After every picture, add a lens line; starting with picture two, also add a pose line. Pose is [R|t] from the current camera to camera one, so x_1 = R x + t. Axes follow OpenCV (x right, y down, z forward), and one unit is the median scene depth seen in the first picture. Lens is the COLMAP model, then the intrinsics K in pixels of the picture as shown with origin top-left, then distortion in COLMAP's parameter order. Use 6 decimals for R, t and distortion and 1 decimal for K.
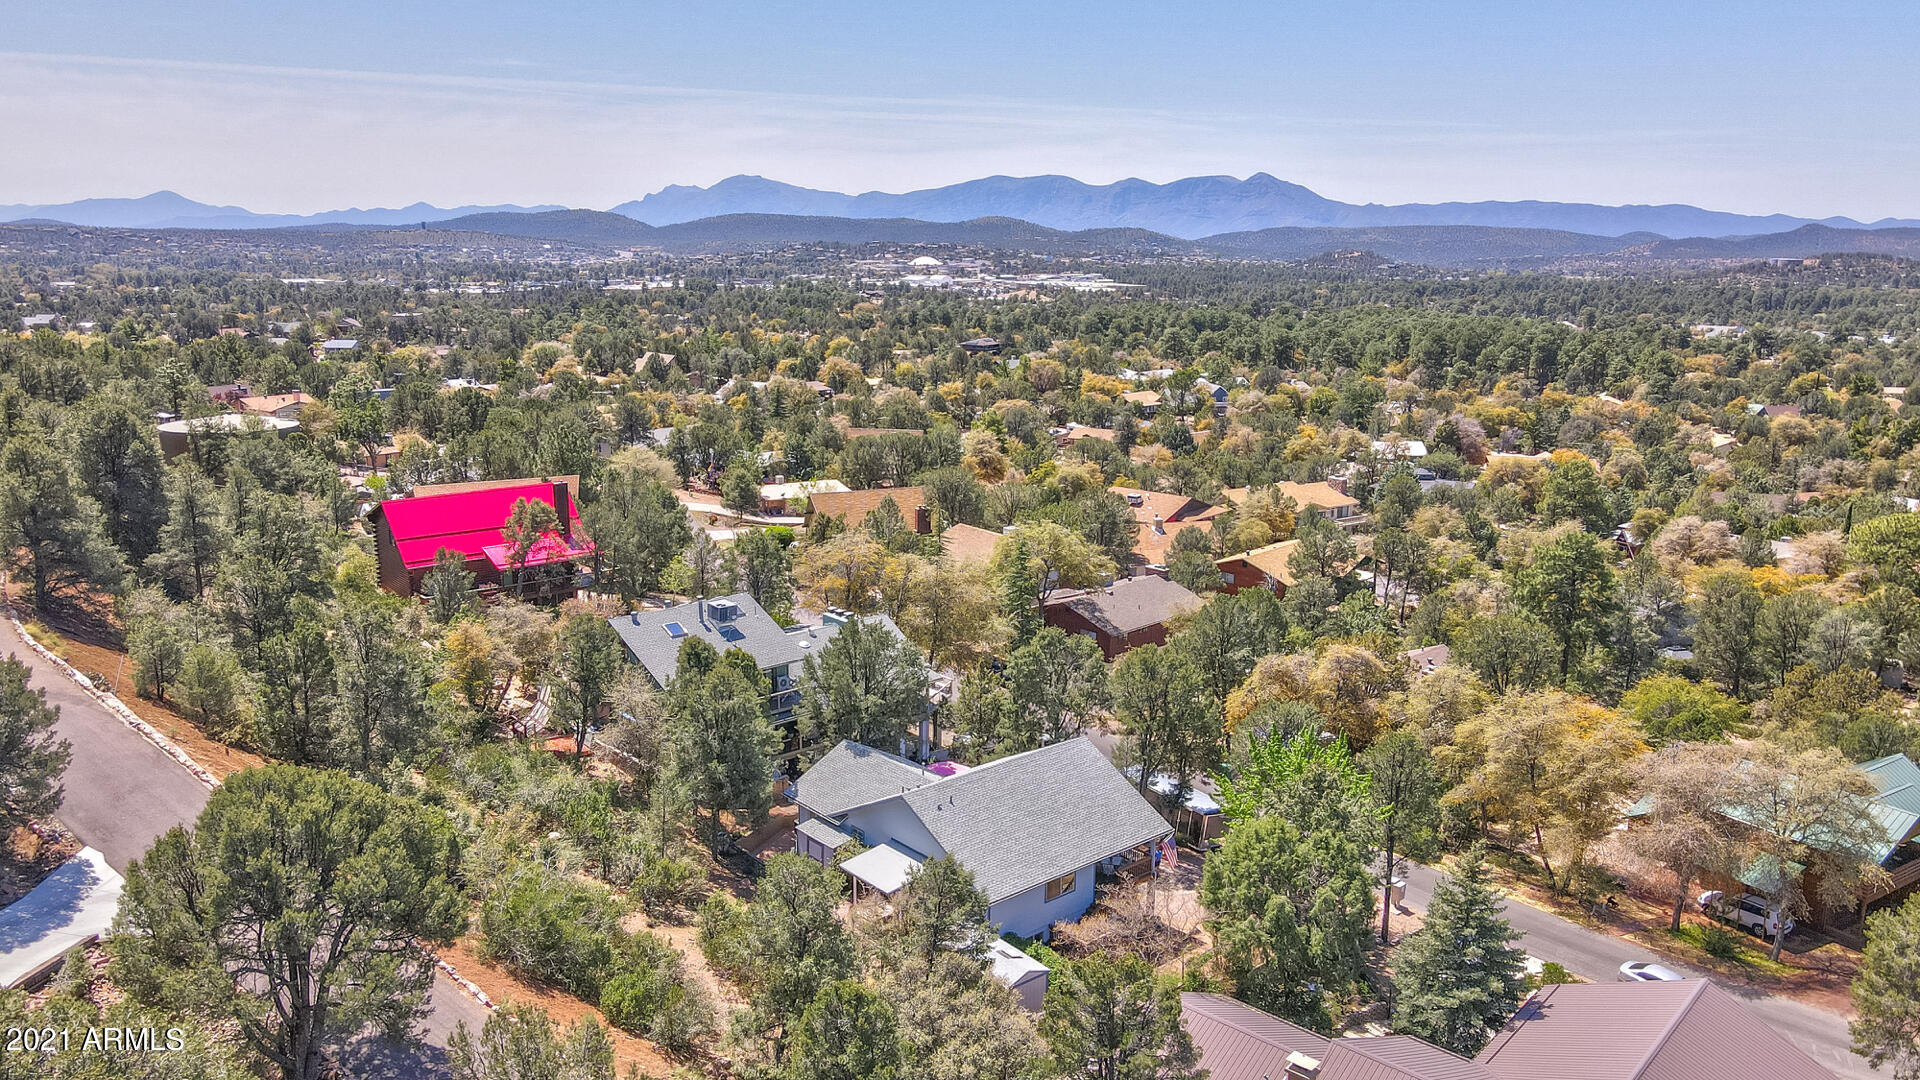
lens RADIAL K [[1957.8, 0, 959.3], [0, 1957.8, 445.0], [0, 0, 1]] dist [-0.003823, 0.330736]
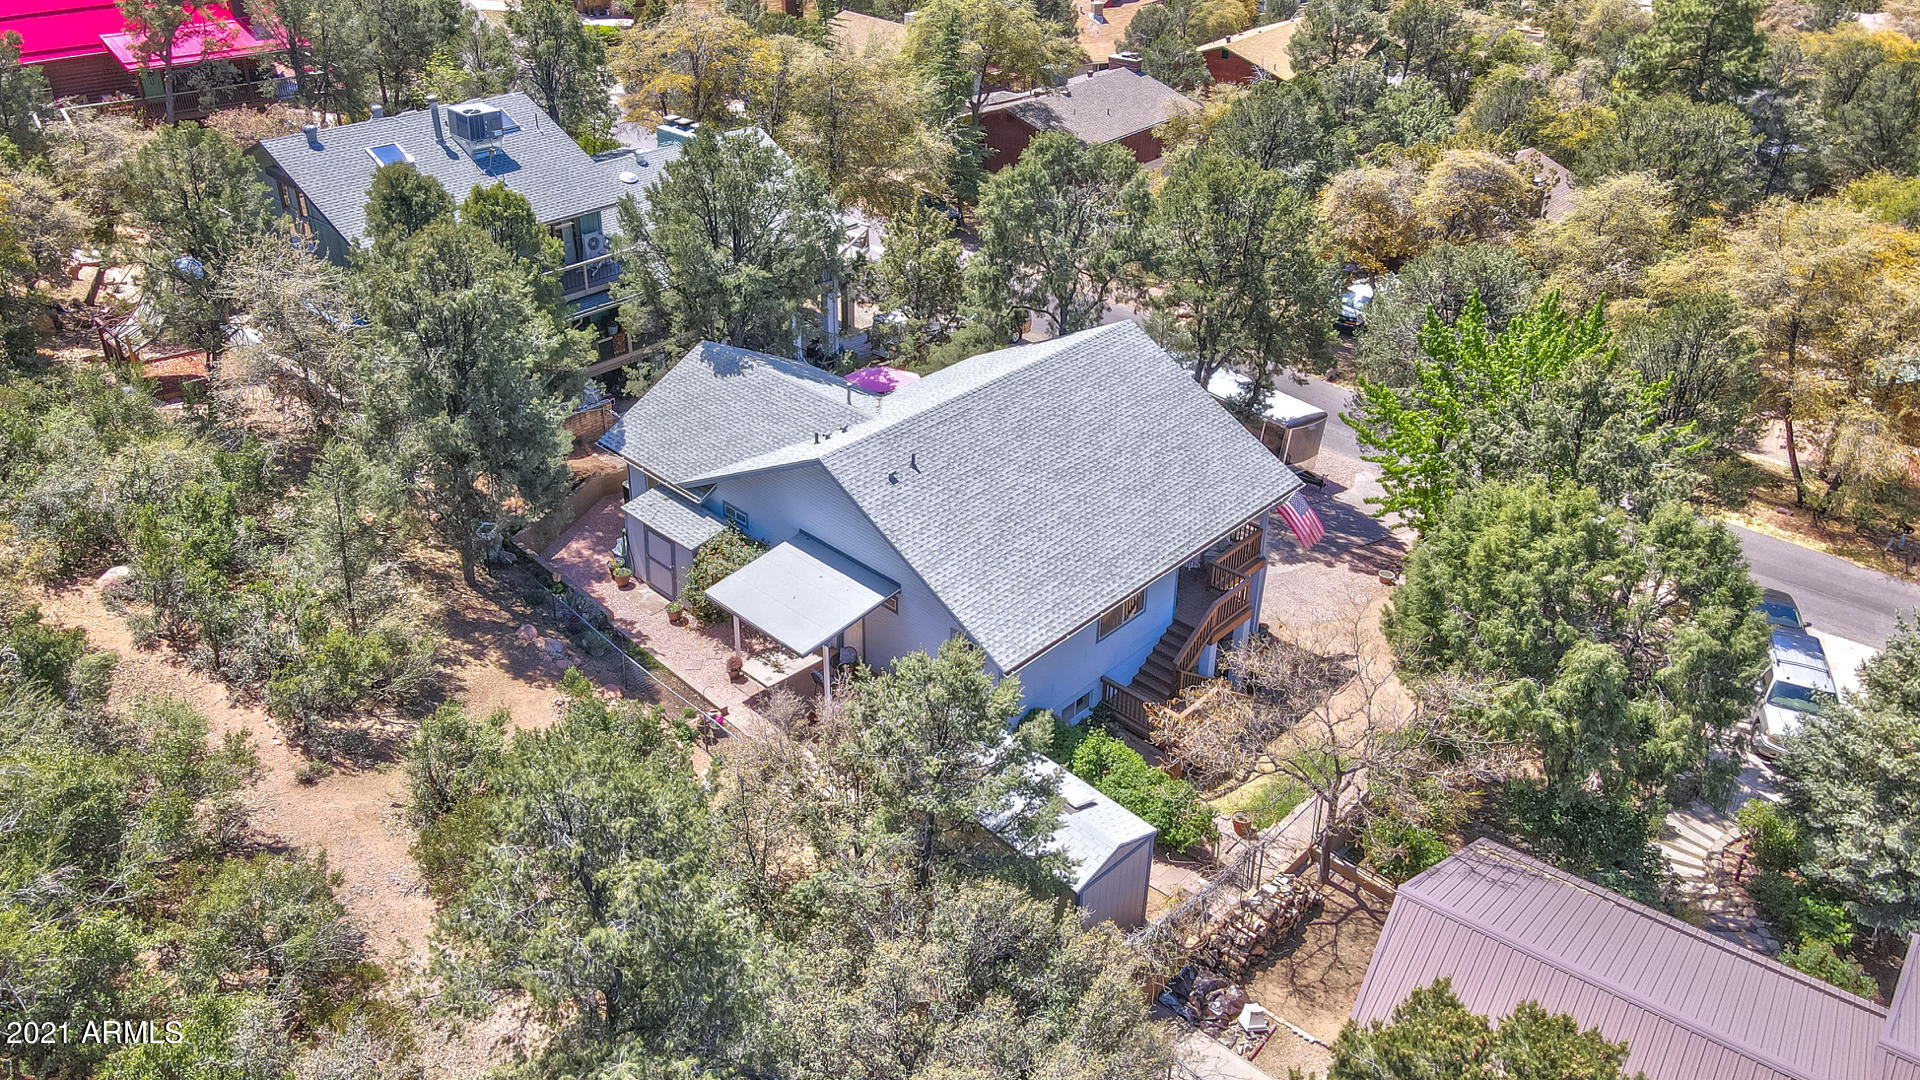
lens RADIAL K [[1957.8, 0, 959.3], [0, 1957.8, 445.0], [0, 0, 1]] dist [-0.003823, 0.330736]
pose [[0.996858, -0.043087, 0.066468, -0.021983], [0.026247, 0.971389, 0.236040, 0.044719], [-0.074736, -0.233554, 0.969467, 0.410290]]
